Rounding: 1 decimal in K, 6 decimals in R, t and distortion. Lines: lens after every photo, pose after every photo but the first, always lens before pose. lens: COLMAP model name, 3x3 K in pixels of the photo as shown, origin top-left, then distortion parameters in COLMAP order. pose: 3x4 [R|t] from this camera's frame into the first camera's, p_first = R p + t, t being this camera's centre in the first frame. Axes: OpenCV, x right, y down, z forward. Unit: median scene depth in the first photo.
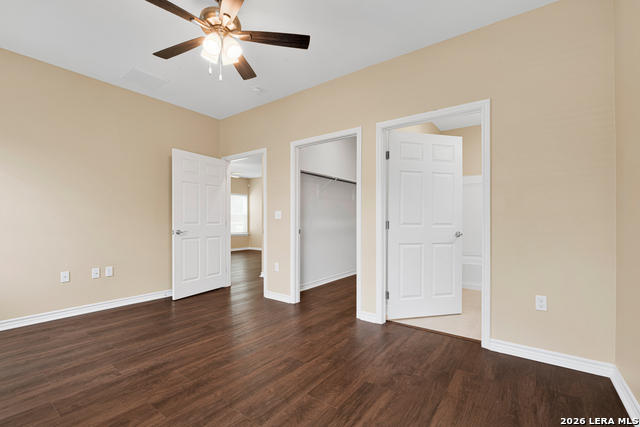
lens RADIAL K [[284.2, 0, 319.5], [0, 284.2, 217.0], [0, 0, 1]] dist [-0.000672, -0.000058]
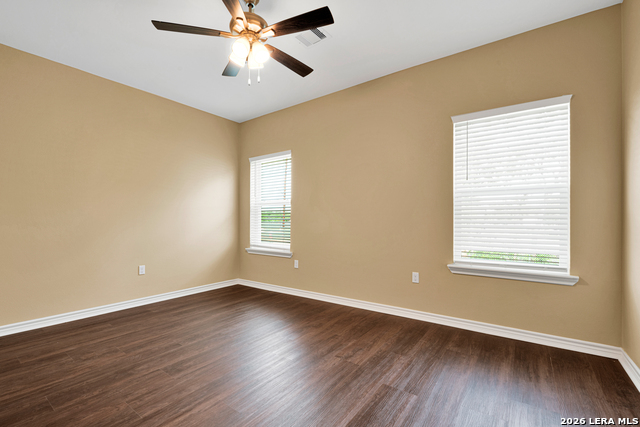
lens RADIAL K [[284.2, 0, 319.5], [0, 284.2, 217.0], [0, 0, 1]] dist [-0.000672, -0.000058]
pose [[-0.999984, 0.004494, -0.003539, -0.602149], [0.004555, 0.999837, -0.017456, 0.018954], [0.003460, -0.017472, -0.999841, 2.031714]]
